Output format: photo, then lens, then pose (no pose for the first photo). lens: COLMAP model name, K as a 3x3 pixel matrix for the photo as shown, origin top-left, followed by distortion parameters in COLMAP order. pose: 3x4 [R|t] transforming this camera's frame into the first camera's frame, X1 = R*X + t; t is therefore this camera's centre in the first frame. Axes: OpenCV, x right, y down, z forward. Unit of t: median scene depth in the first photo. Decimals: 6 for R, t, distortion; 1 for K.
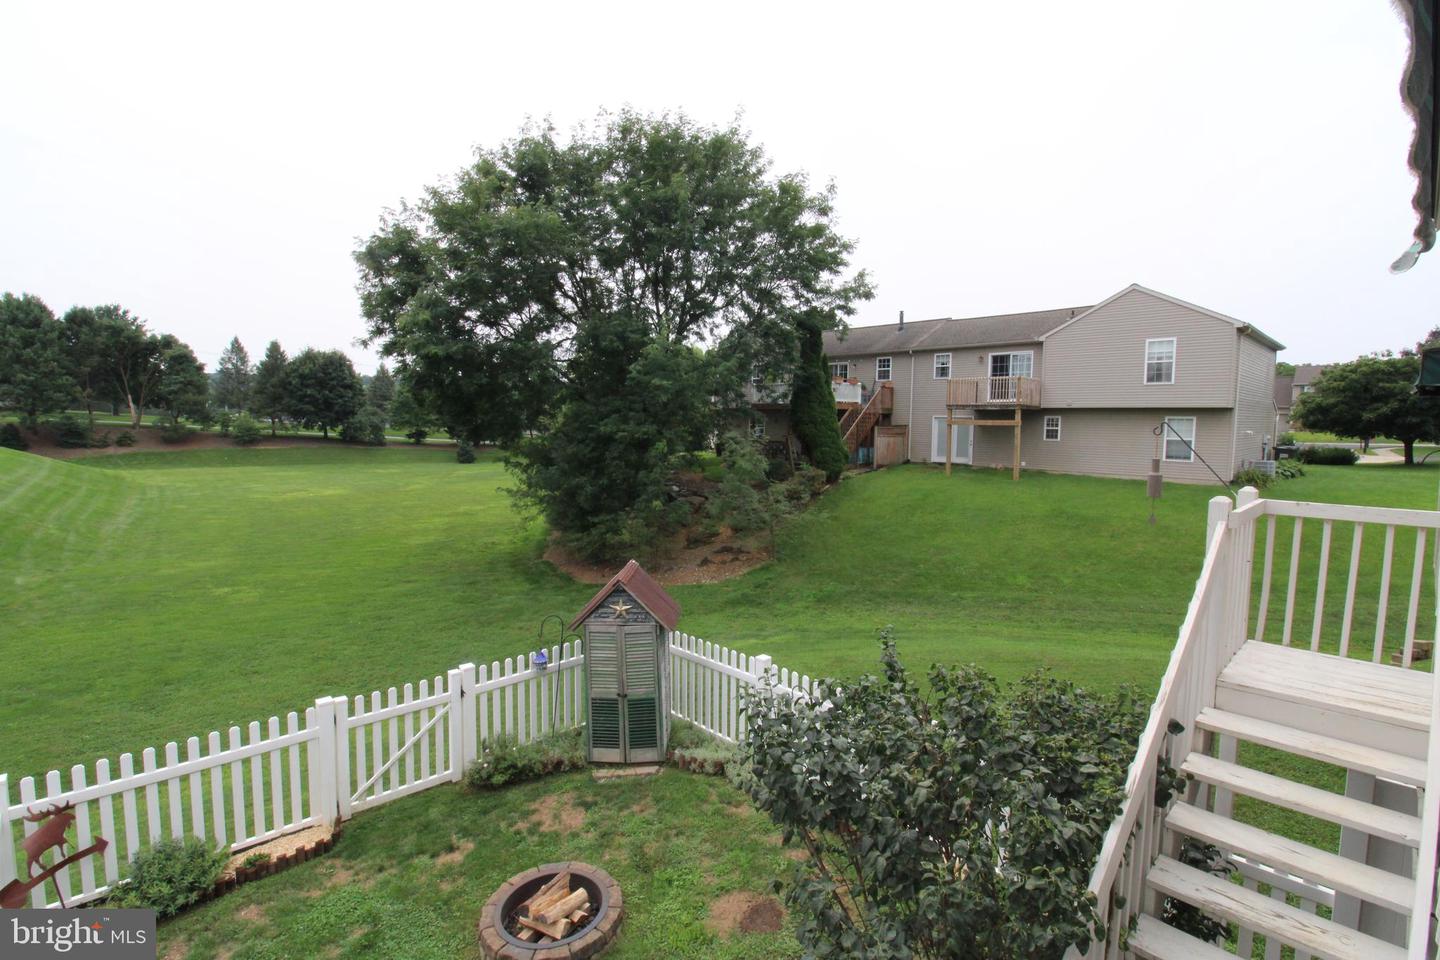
lens RADIAL K [[665.2, 0, 730.4], [0, 665.2, 469.7], [0, 0, 1]] dist [-0.008458, -0.010172]
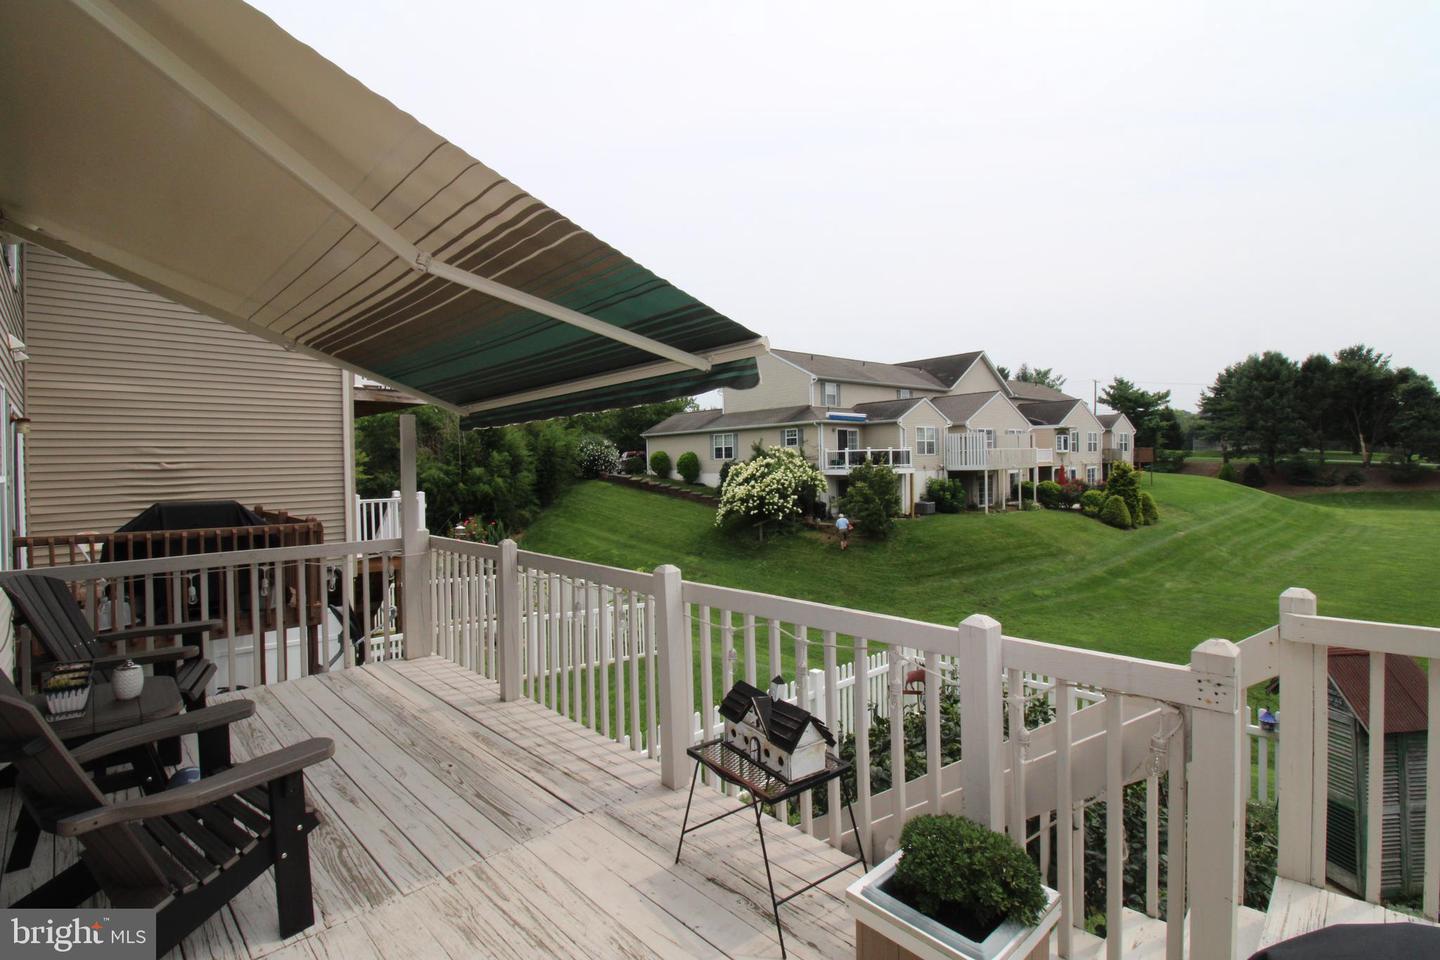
lens RADIAL K [[665.2, 0, 726.8], [0, 665.2, 471.1], [0, 0, 1]] dist [-0.008458, -0.010172]
pose [[0.012965, -0.002127, -0.999914, 0.209510], [-0.054683, 0.998500, -0.002833, -0.005299], [0.998420, 0.054715, 0.012830, 0.072760]]
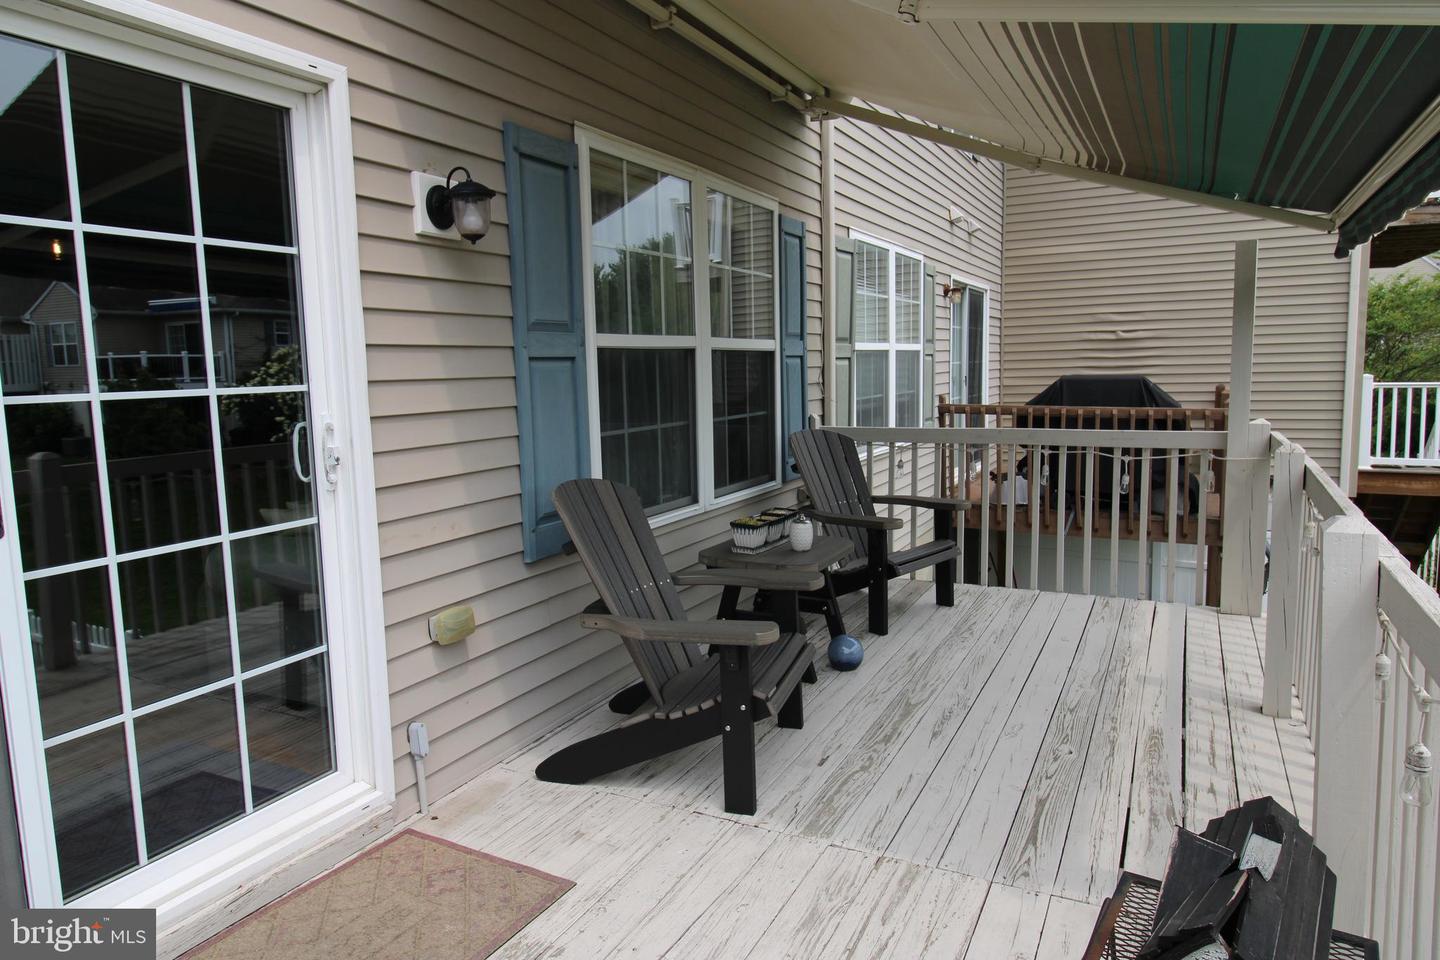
lens RADIAL K [[892.5, 0, 723.1], [0, 892.5, 471.8], [0, 0, 1]] dist [-0.004984, -0.000335]
pose [[-0.948999, 0.046917, -0.311770, 0.156498], [-0.011857, 0.982855, 0.183996, -0.003965], [0.315057, 0.178308, -0.932172, 0.116515]]
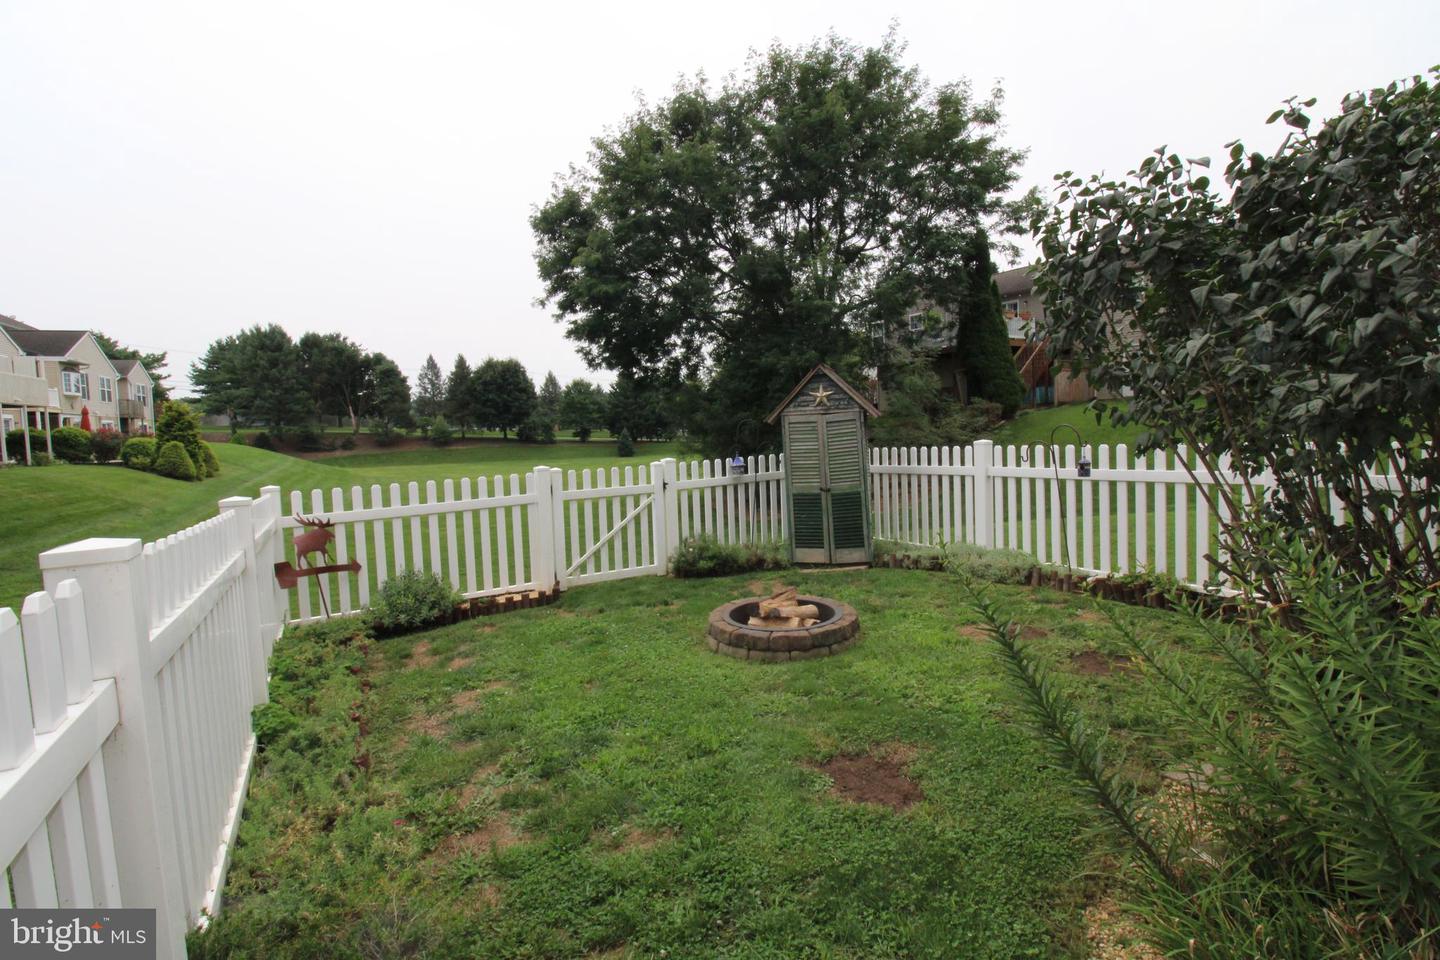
lens RADIAL K [[665.2, 0, 725.5], [0, 665.2, 469.8], [0, 0, 1]] dist [-0.008458, -0.010172]
pose [[0.973979, -0.033167, -0.224199, -0.028583], [0.031242, 0.999438, -0.012131, 0.102931], [0.224475, 0.004811, 0.974468, 0.015452]]
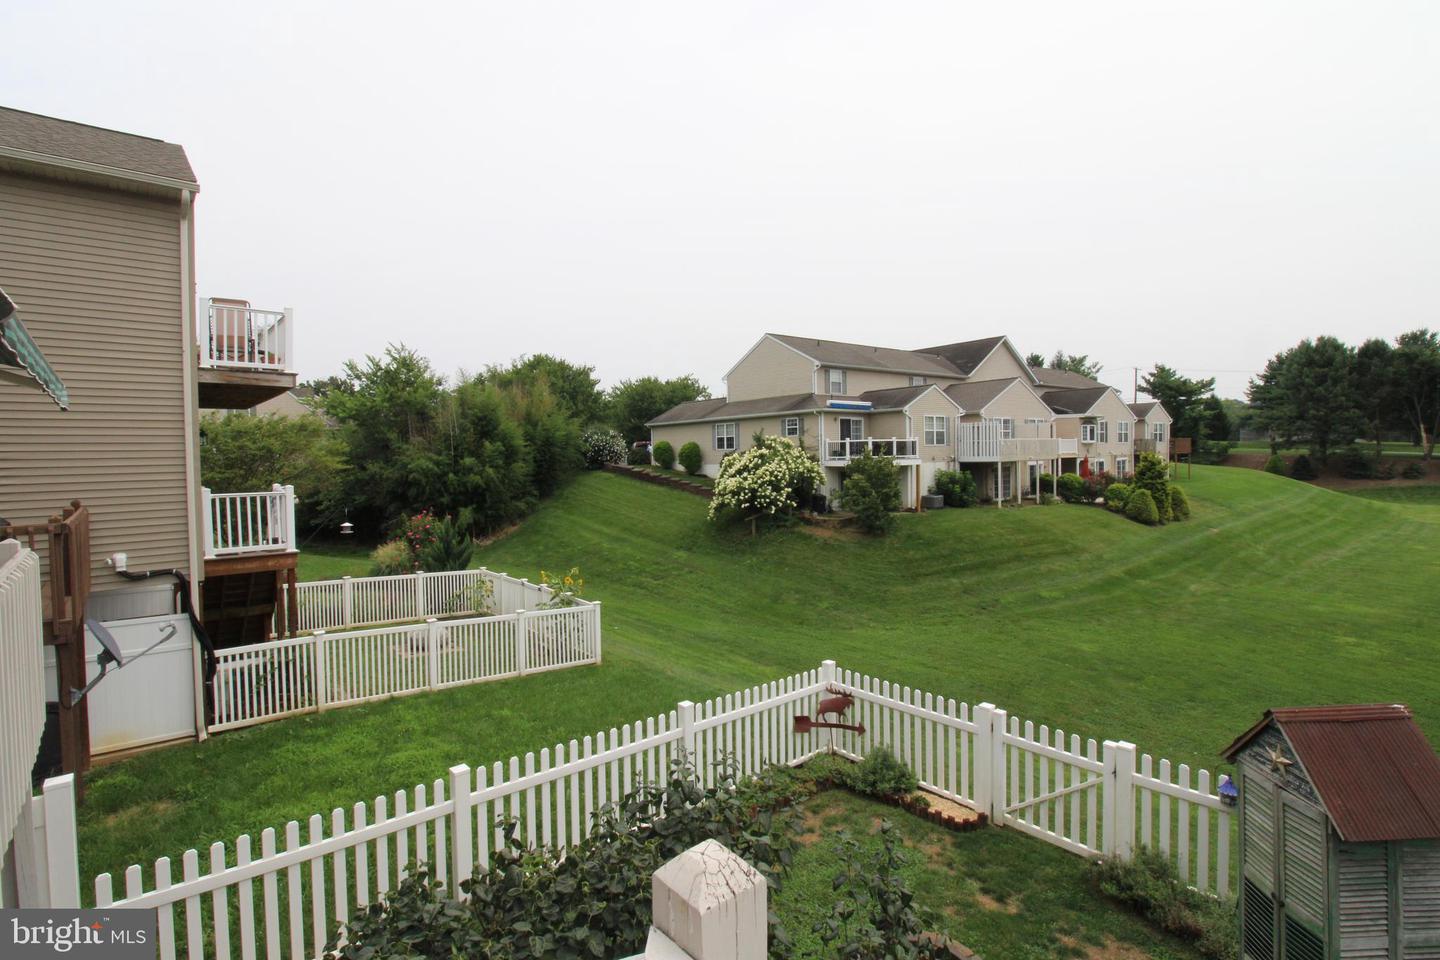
lens RADIAL K [[665.2, 0, 729.8], [0, 665.2, 473.2], [0, 0, 1]] dist [-0.008458, -0.010172]
pose [[-0.036794, 0.015192, -0.999207, 0.144746], [-0.057212, 0.998212, 0.017283, -0.011175], [0.997684, 0.057803, -0.035859, 0.159686]]
